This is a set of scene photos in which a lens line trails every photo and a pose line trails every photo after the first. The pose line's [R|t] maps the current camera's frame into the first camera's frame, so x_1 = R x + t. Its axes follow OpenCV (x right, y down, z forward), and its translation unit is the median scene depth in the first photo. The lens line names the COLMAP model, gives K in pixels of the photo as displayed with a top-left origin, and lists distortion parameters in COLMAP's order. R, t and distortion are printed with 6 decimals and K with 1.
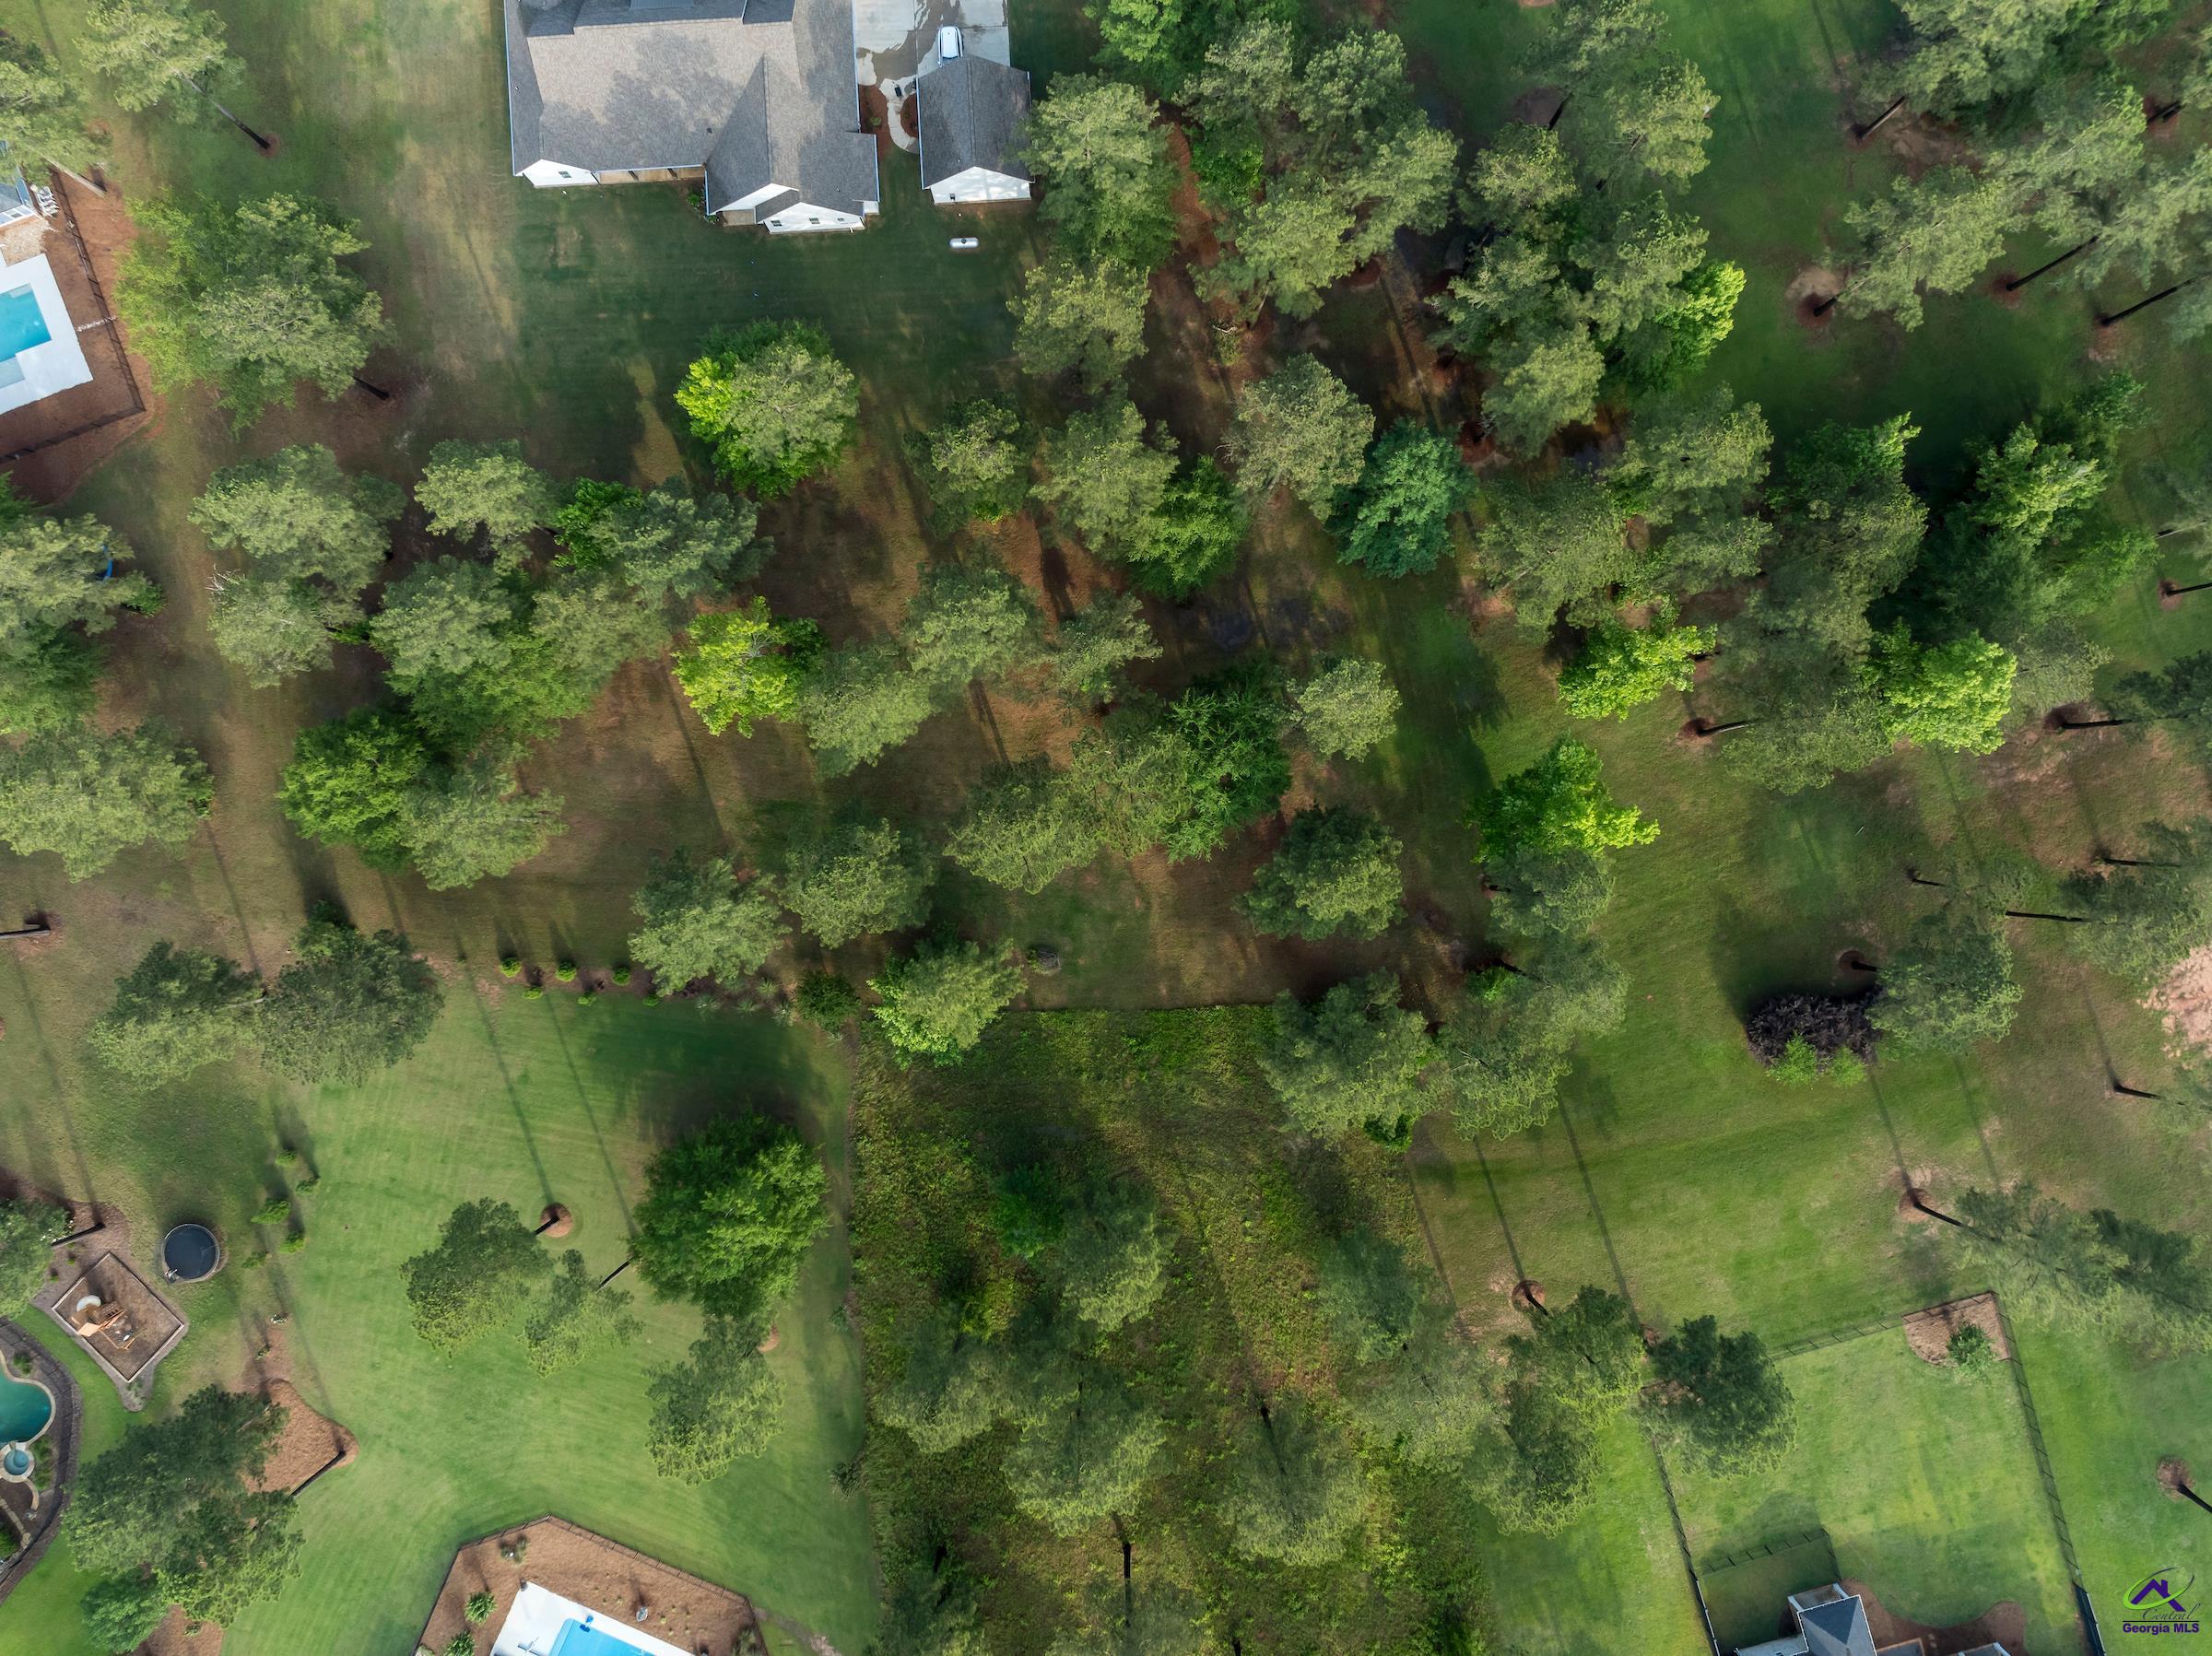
lens RADIAL K [[1552.5, 0, 1108.1], [0, 1552.5, 819.6], [0, 0, 1]] dist [-0.012034, 0.008790]
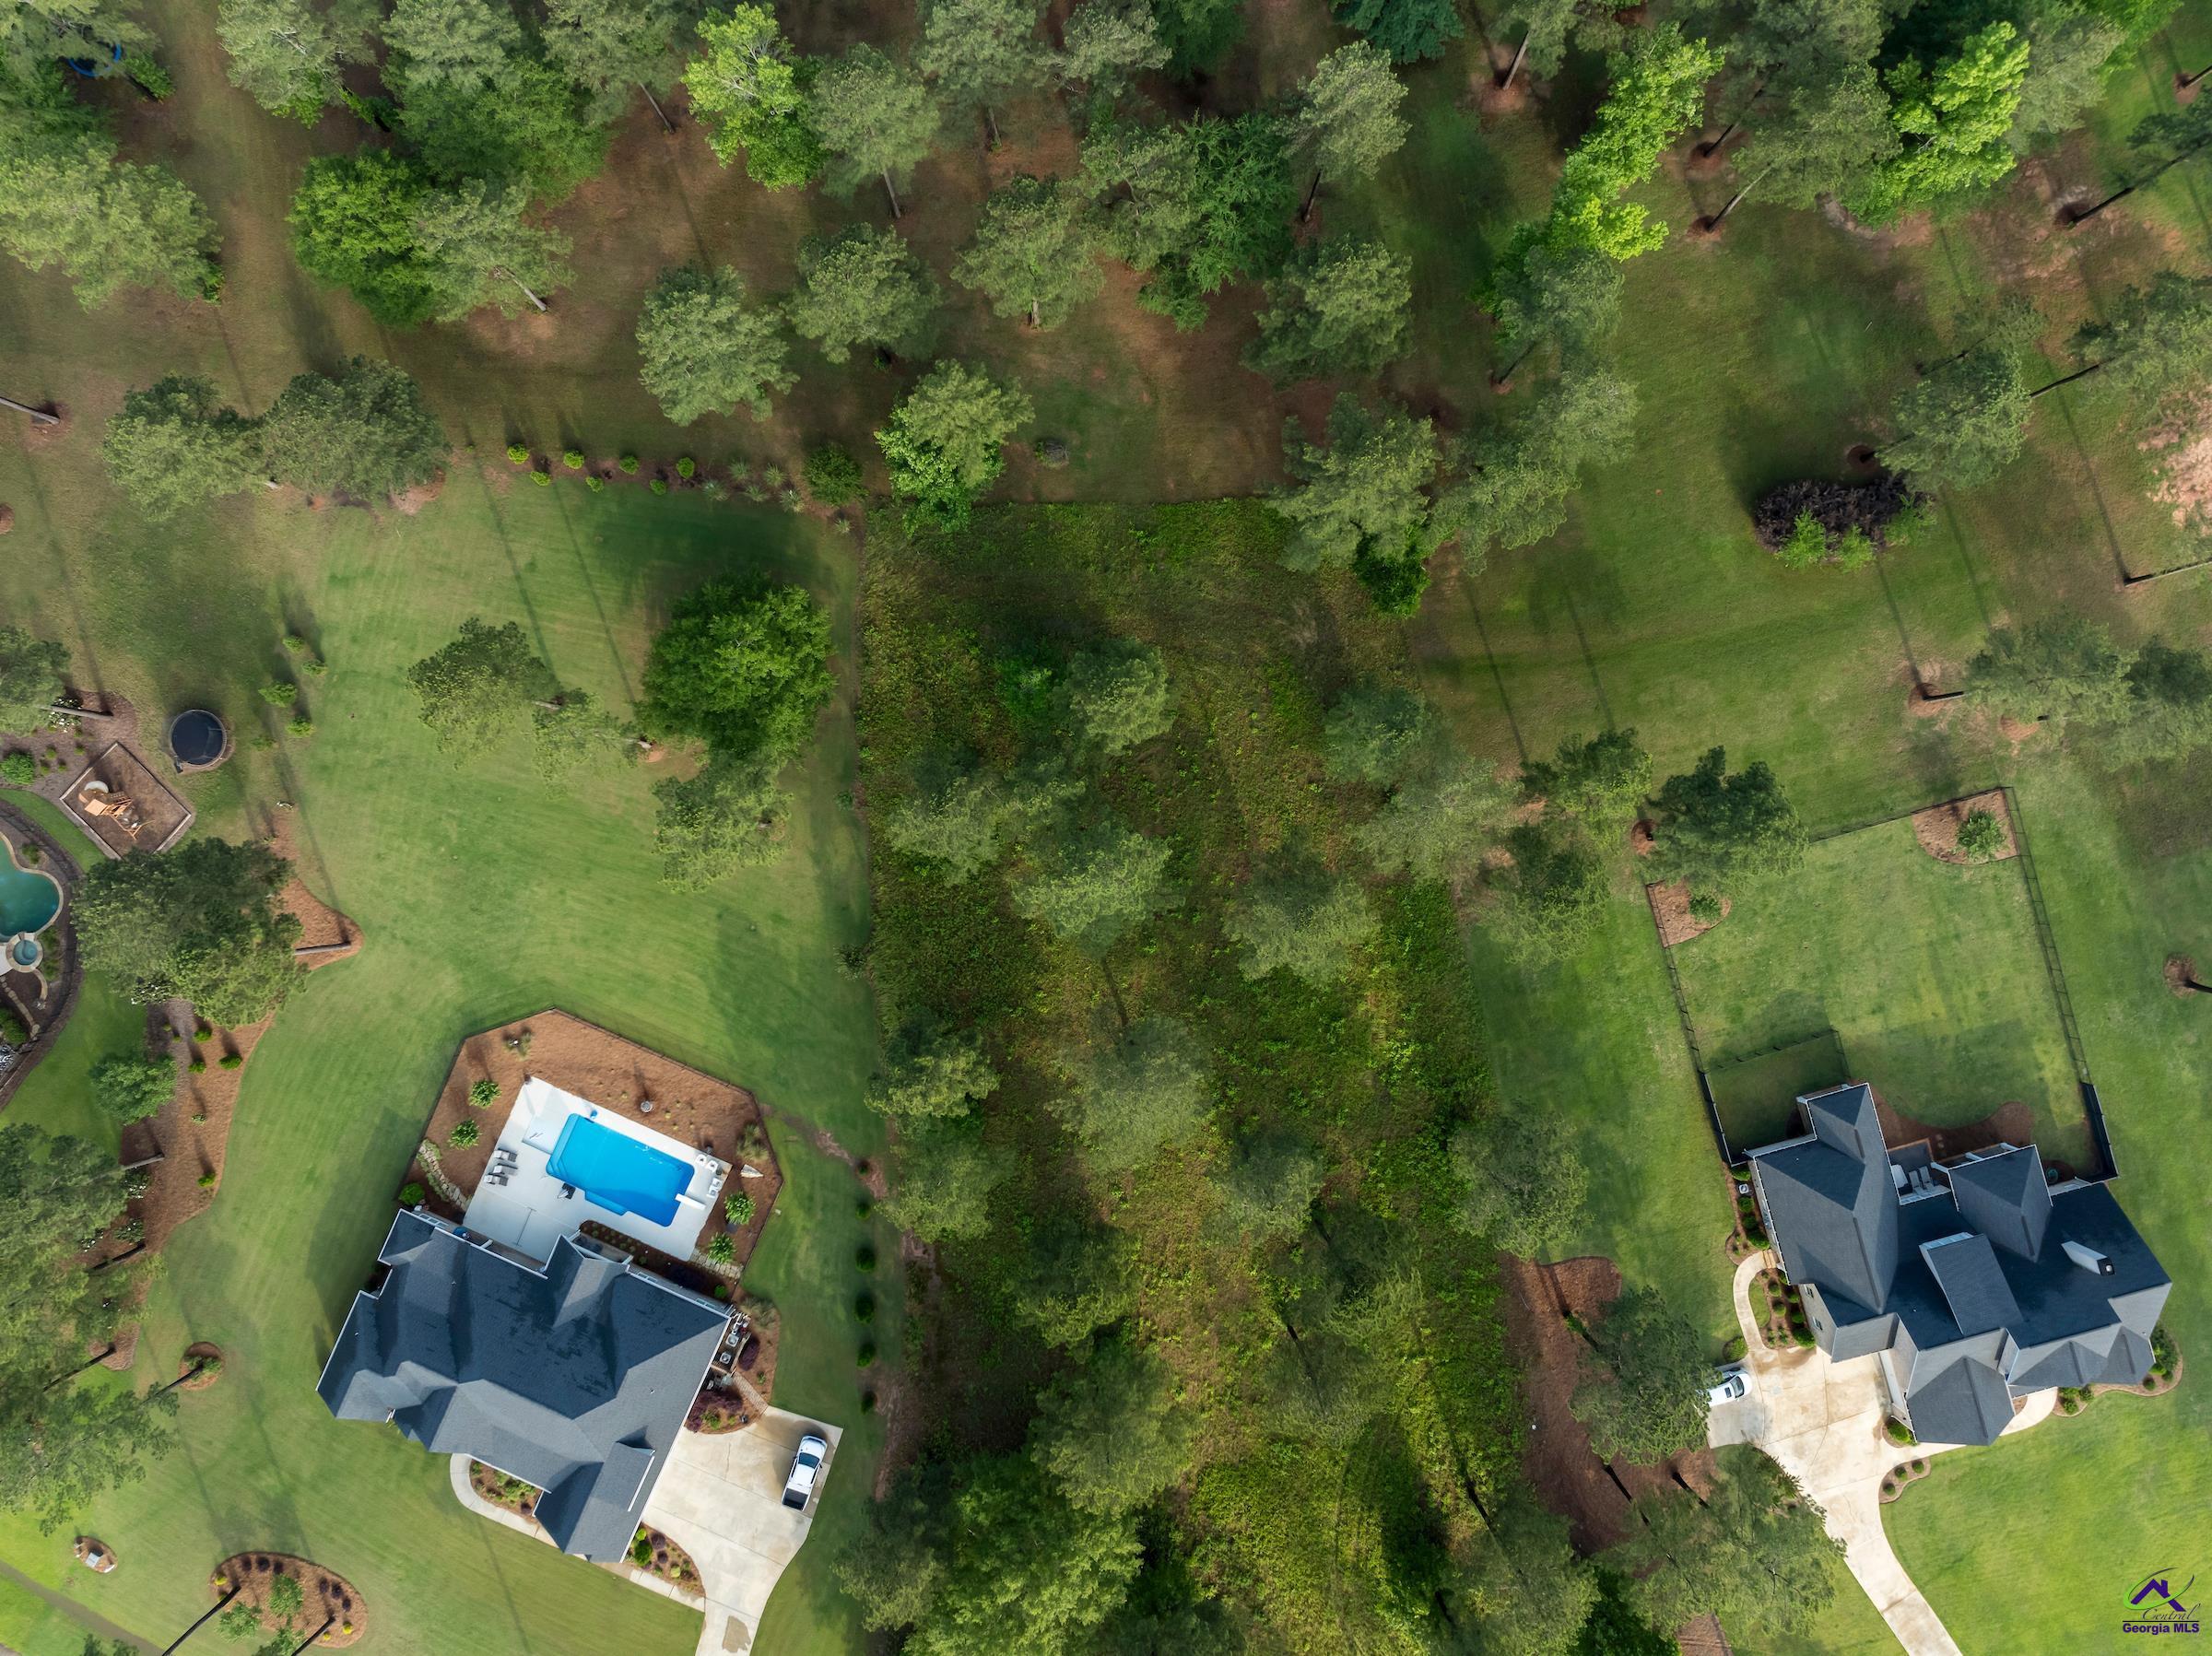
lens RADIAL K [[1552.5, 0, 1108.1], [0, 1552.5, 819.6], [0, 0, 1]] dist [-0.012034, 0.008790]
pose [[0.999987, 0.003586, -0.003518, -0.000428], [-0.003587, 0.999994, -0.000321, 0.330628], [0.003517, 0.000334, 0.999994, 0.000851]]
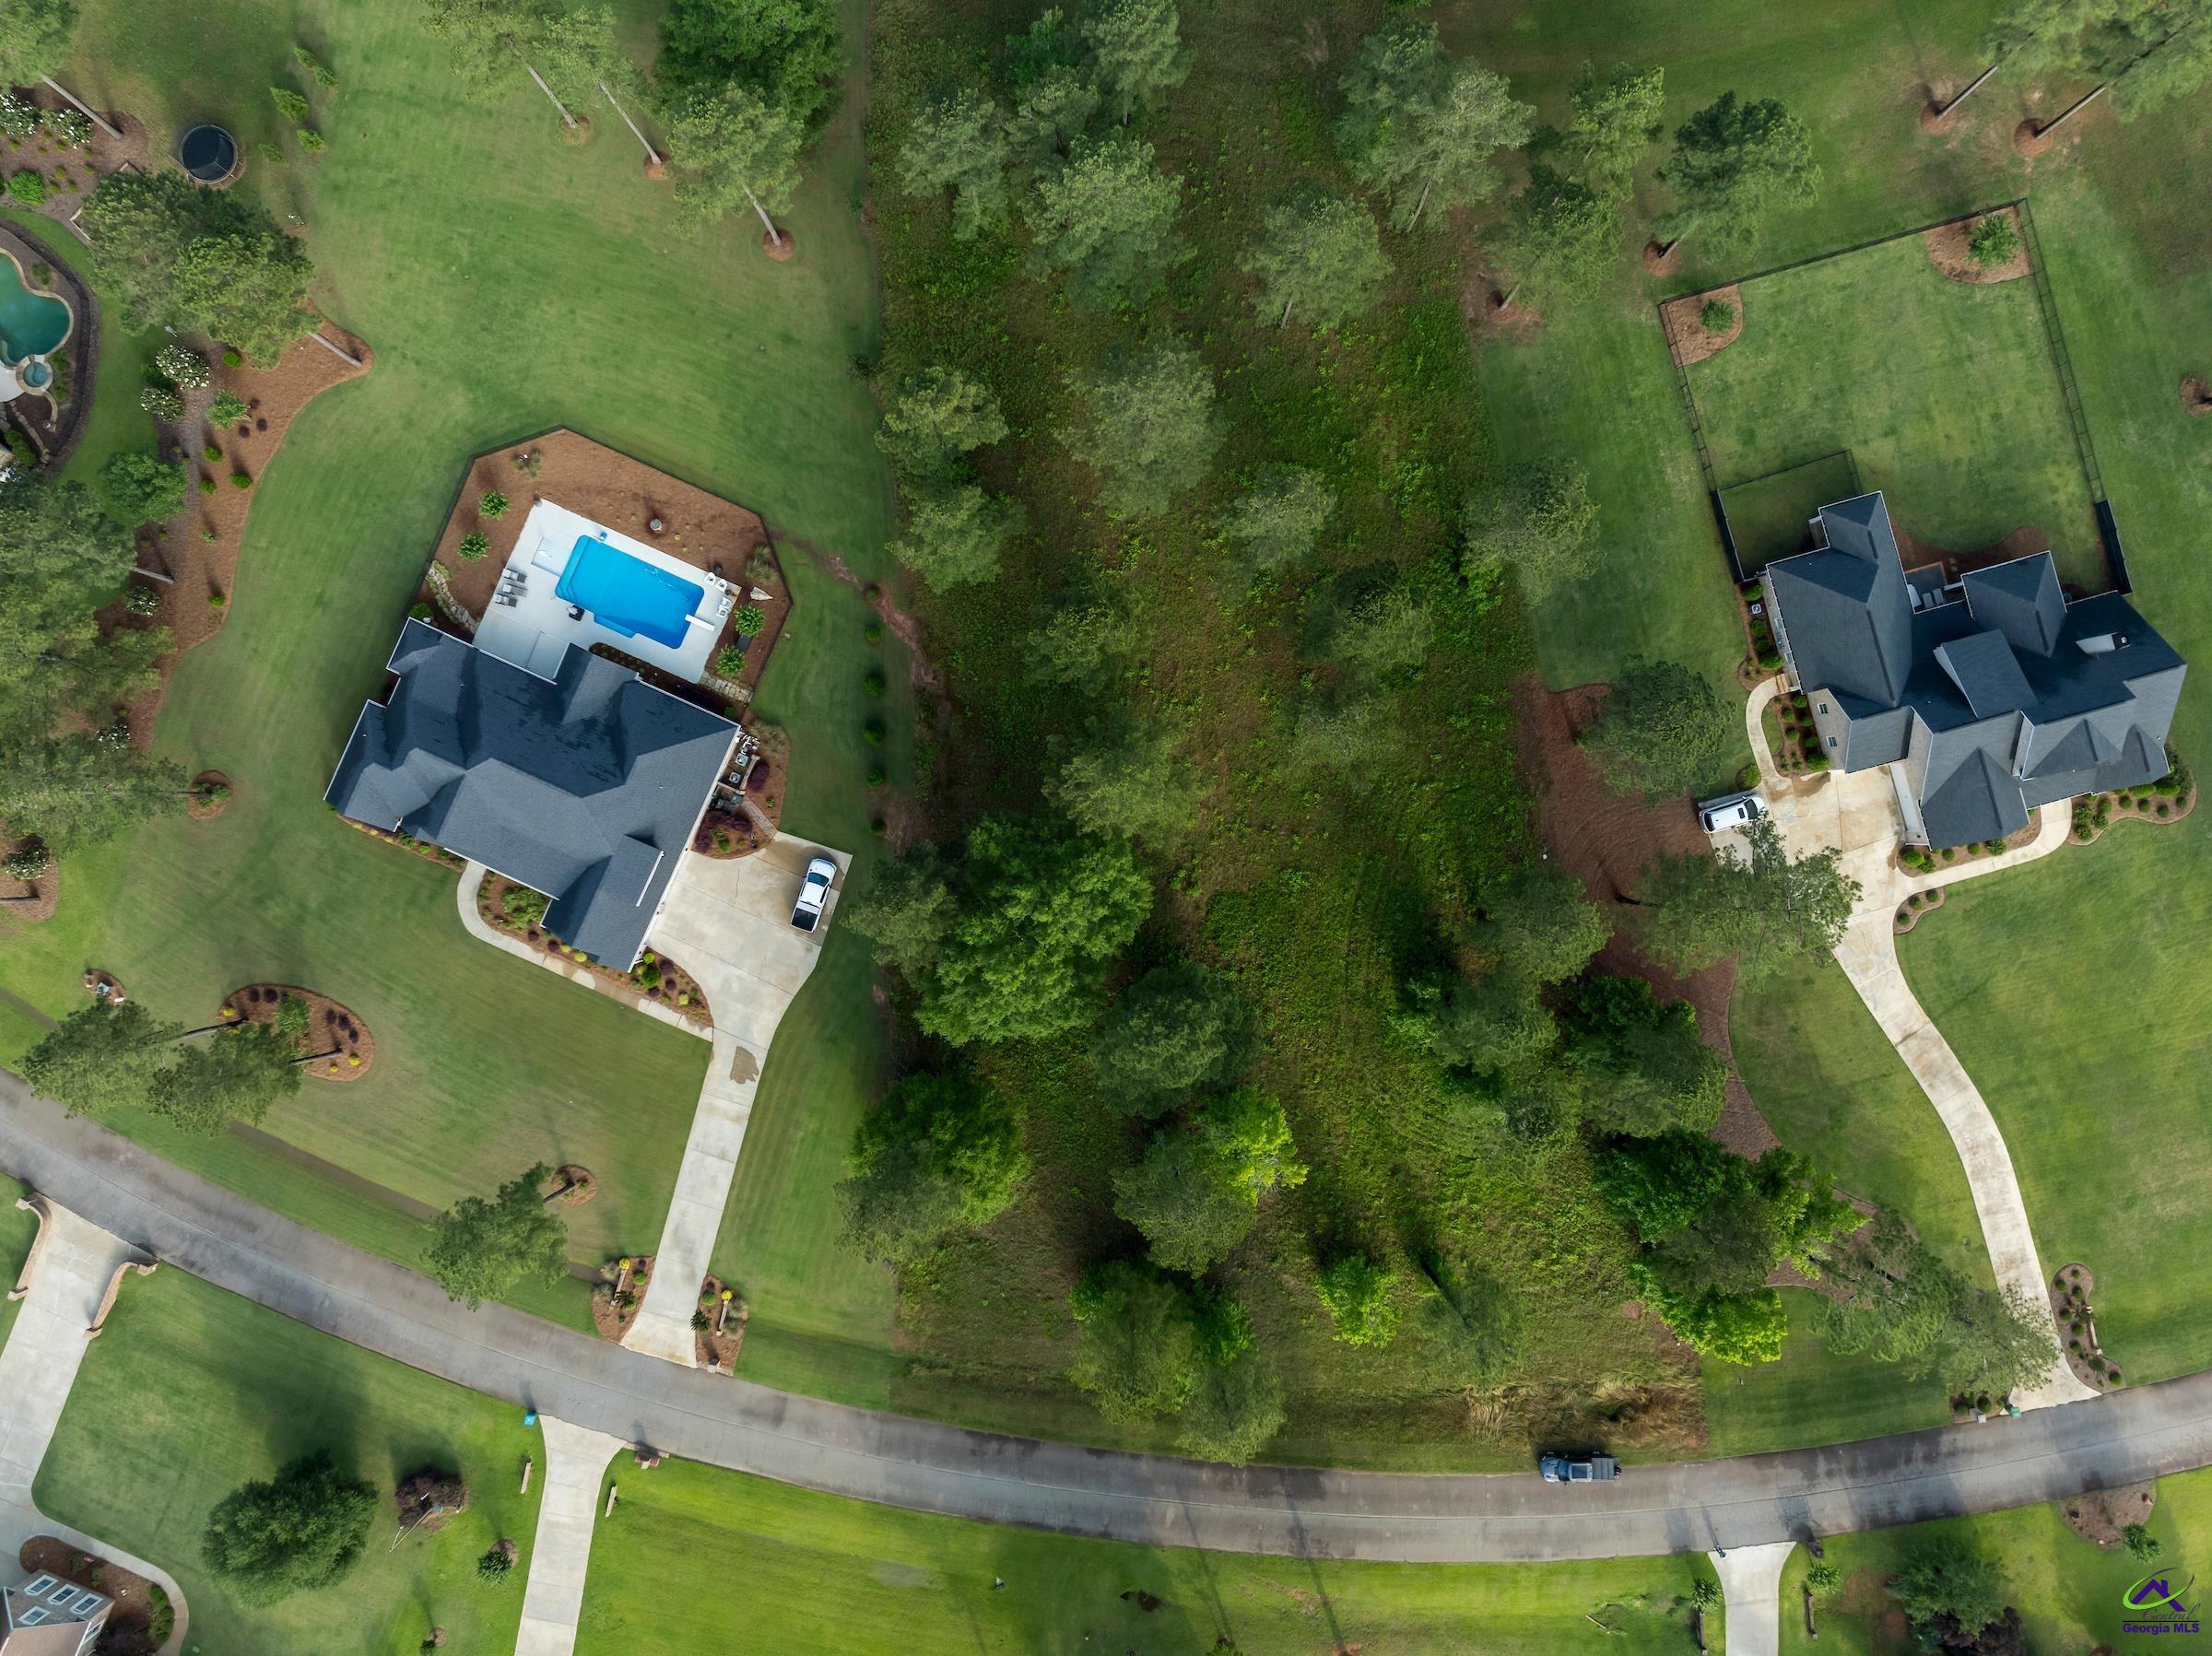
lens RADIAL K [[1543.4, 0, 1108.7], [0, 1543.4, 825.0], [0, 0, 1]] dist [0.000139, -0.008251]
pose [[0.999968, 0.005237, -0.005980, -0.002550], [-0.005255, 0.999982, -0.002935, 0.714105], [0.005965, 0.002966, 0.999978, 0.007848]]
